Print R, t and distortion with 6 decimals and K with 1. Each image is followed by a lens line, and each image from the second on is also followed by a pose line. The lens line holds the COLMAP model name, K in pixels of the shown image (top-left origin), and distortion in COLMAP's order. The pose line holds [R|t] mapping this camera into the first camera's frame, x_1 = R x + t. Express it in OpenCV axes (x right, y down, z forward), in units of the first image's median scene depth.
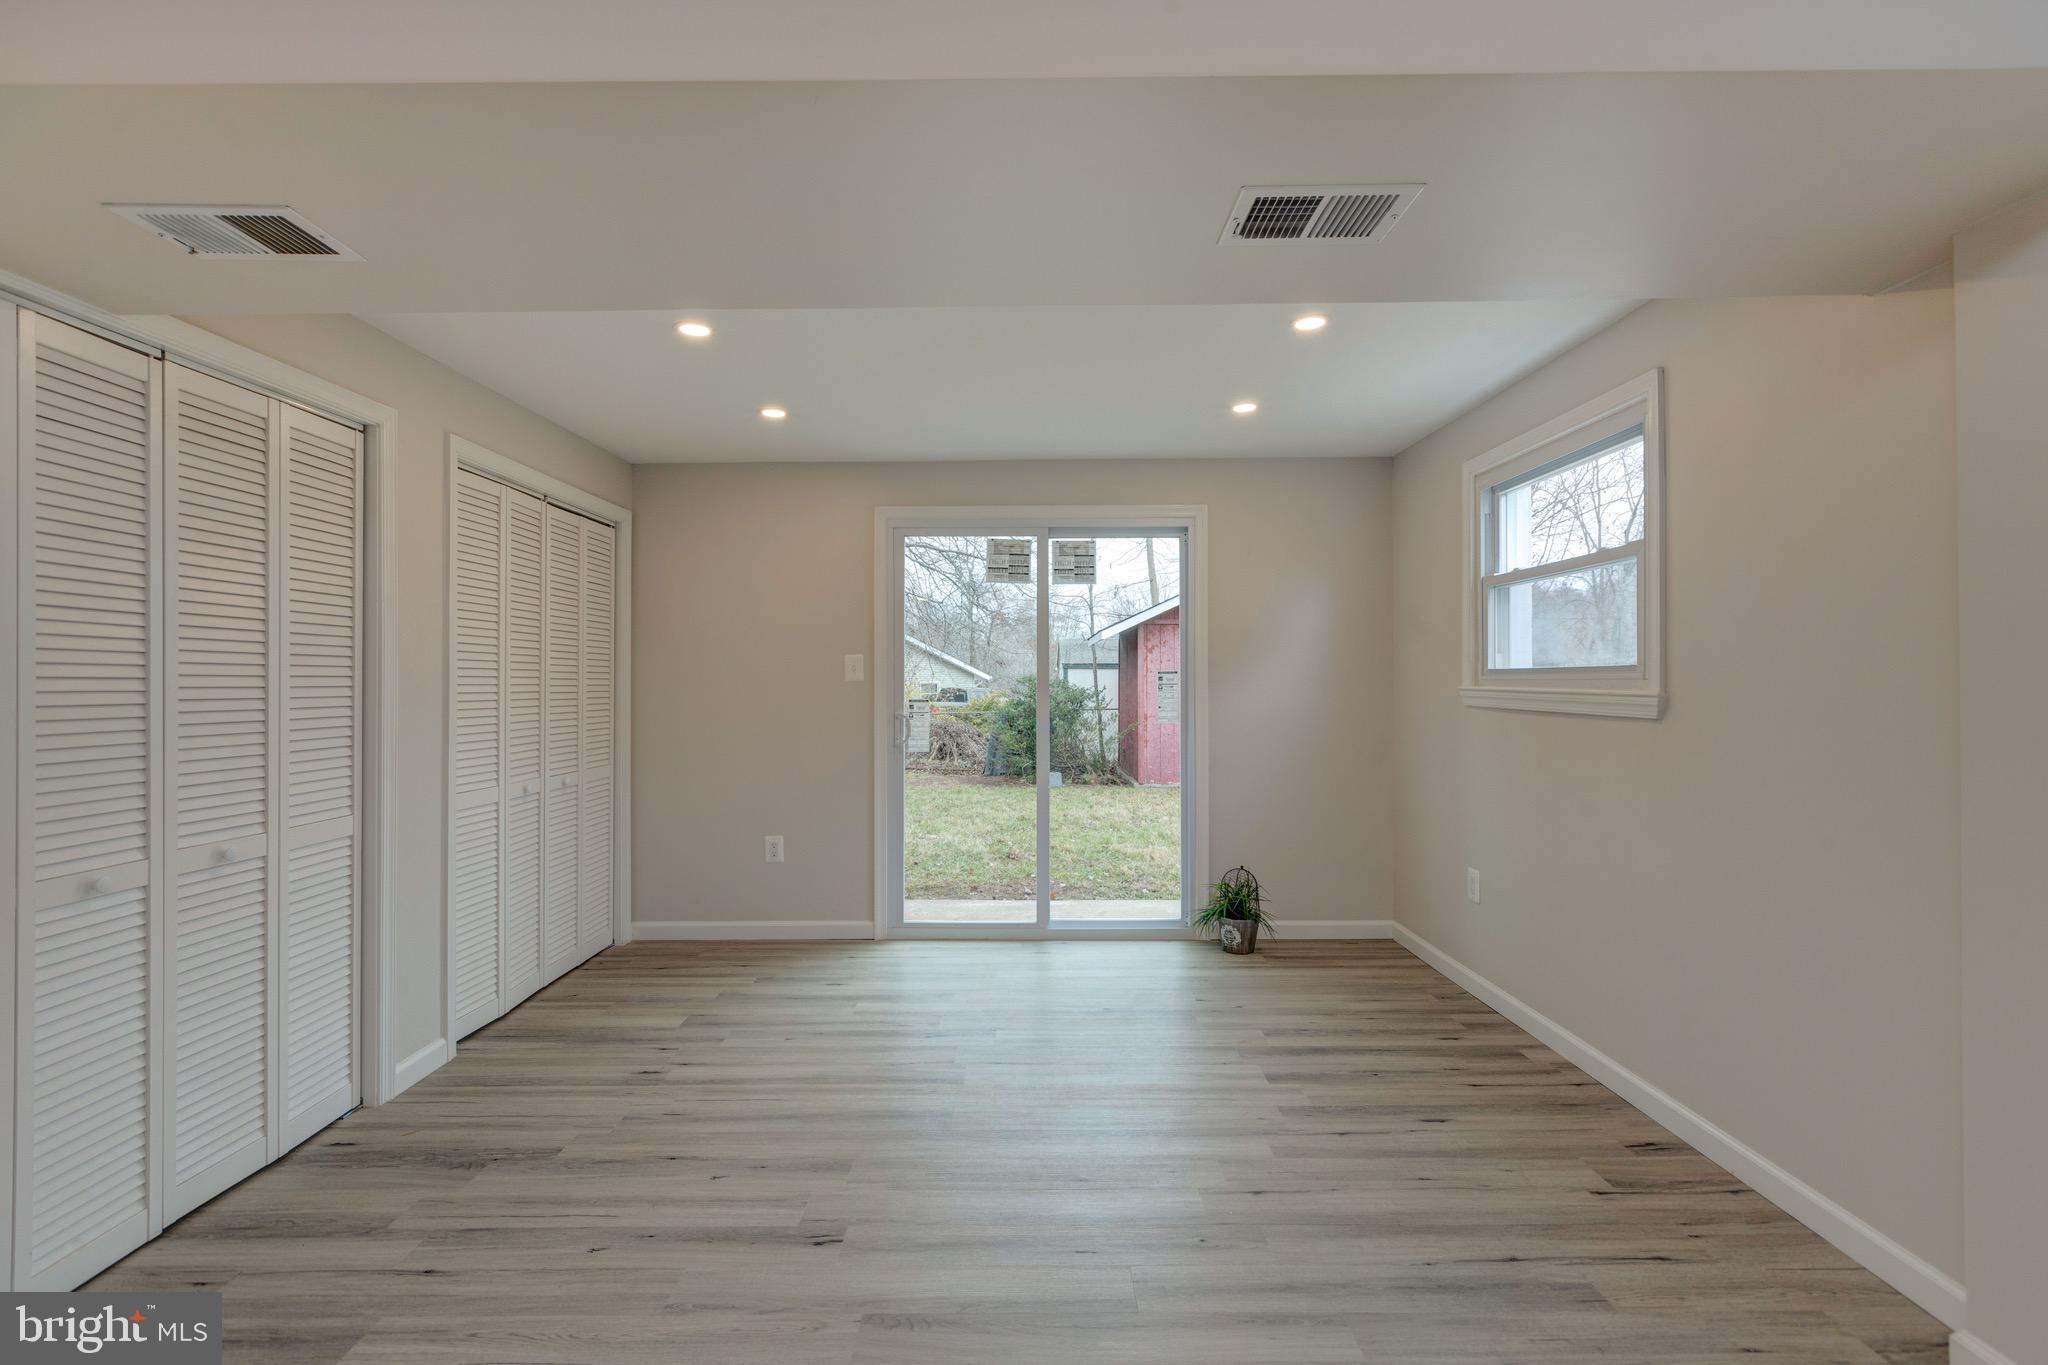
lens RADIAL K [[917.8, 0, 1019.6], [0, 917.8, 683.2], [0, 0, 1]] dist [0.000340, -0.000092]
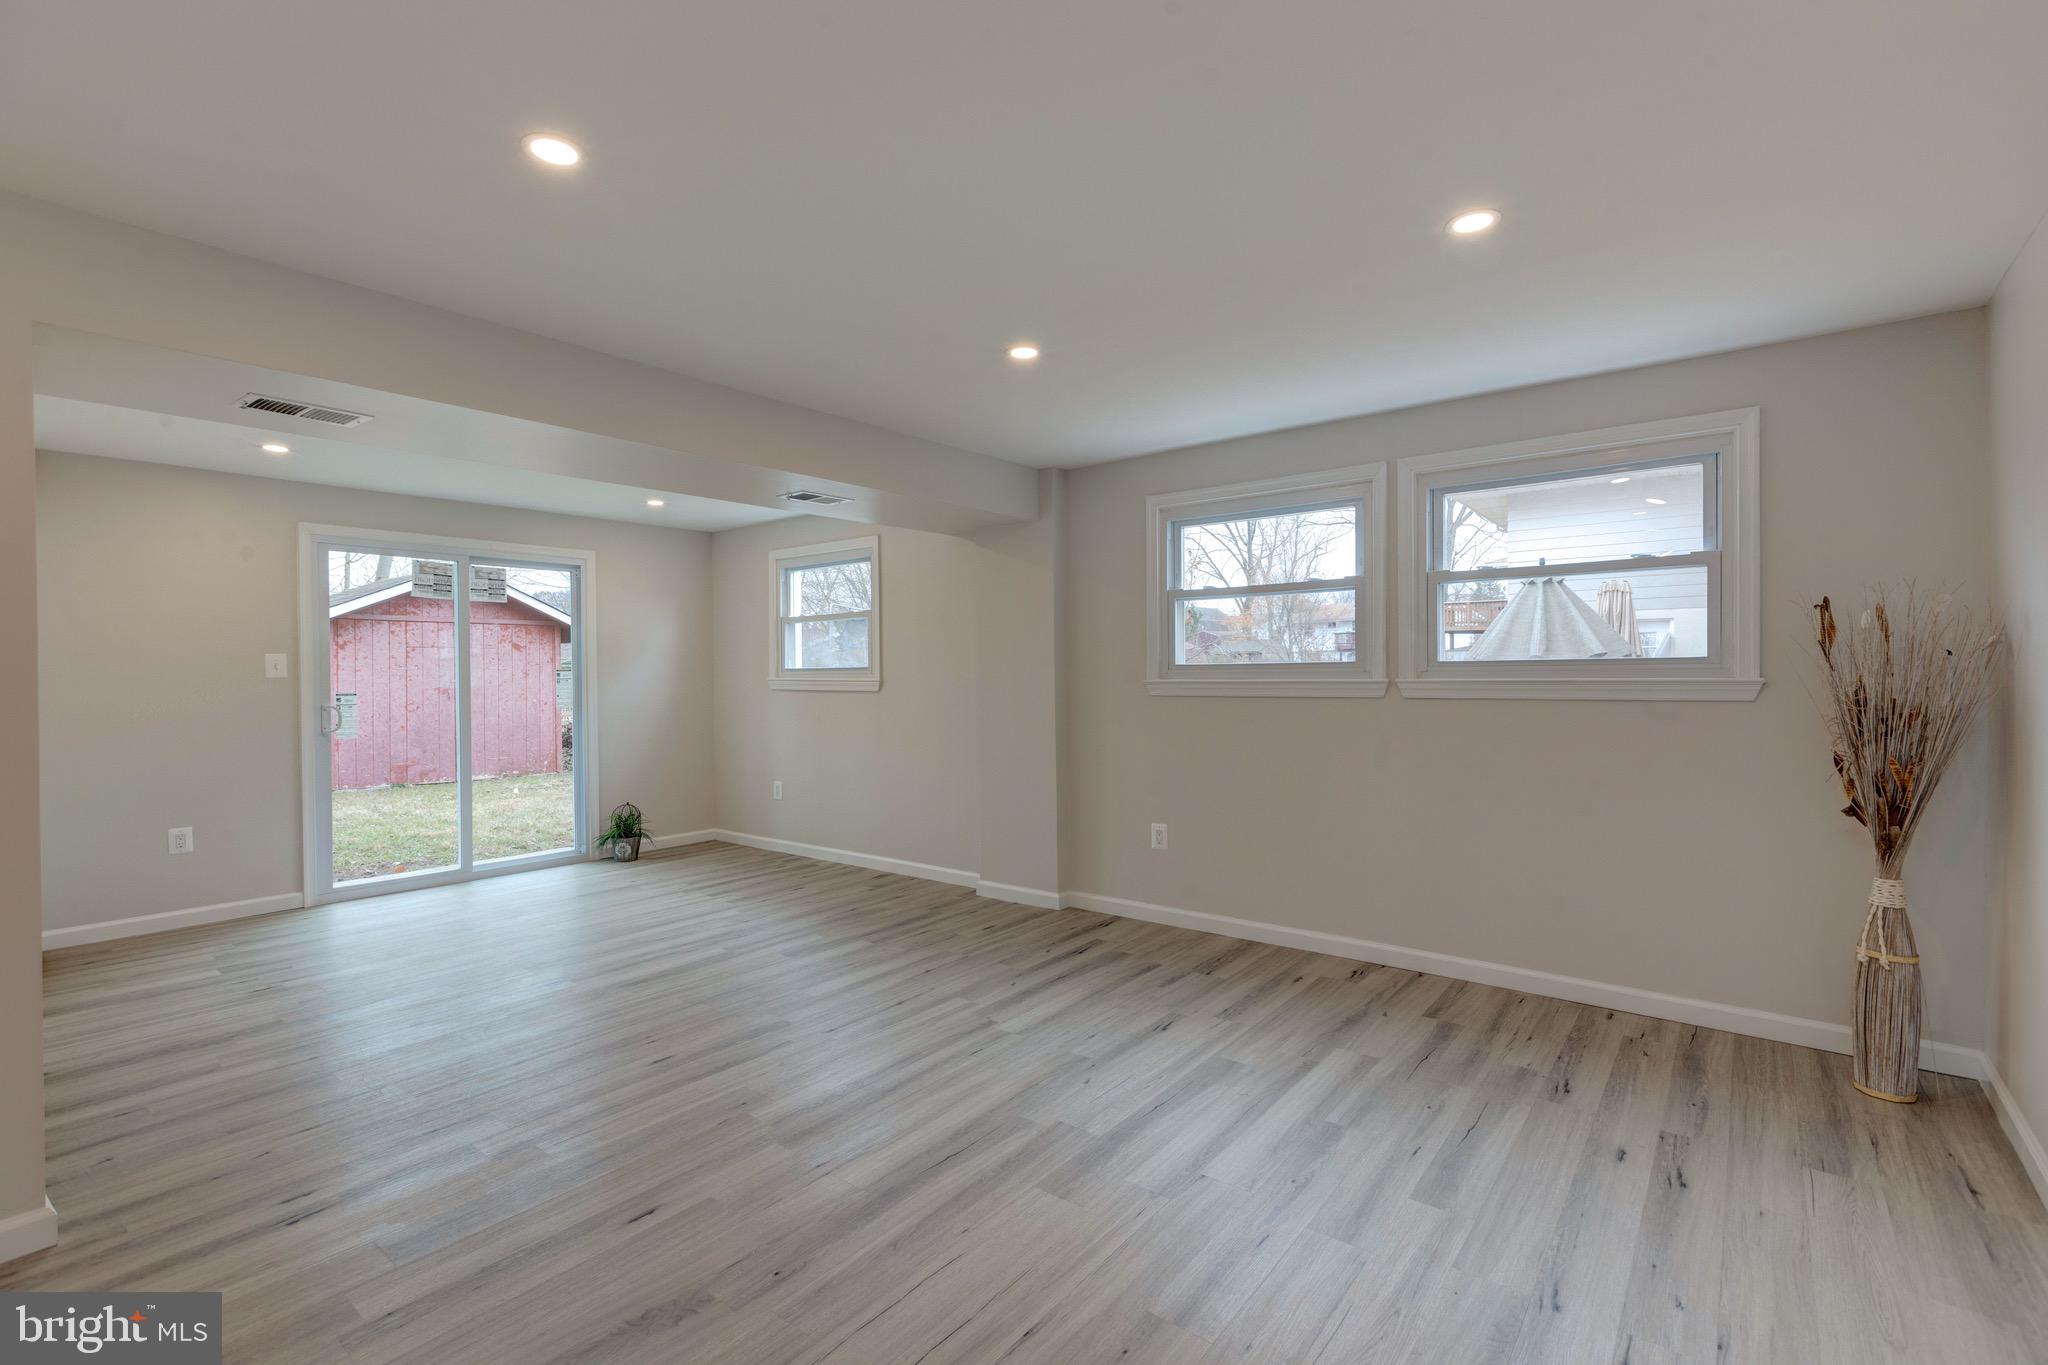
lens RADIAL K [[917.8, 0, 1023.5], [0, 917.8, 682.2], [0, 0, 1]] dist [0.000340, -0.000092]
pose [[0.625932, -0.009258, 0.779823, -0.509642], [0.008820, 0.999950, 0.004791, 0.005982], [-0.779828, 0.003879, 0.625982, -0.416915]]
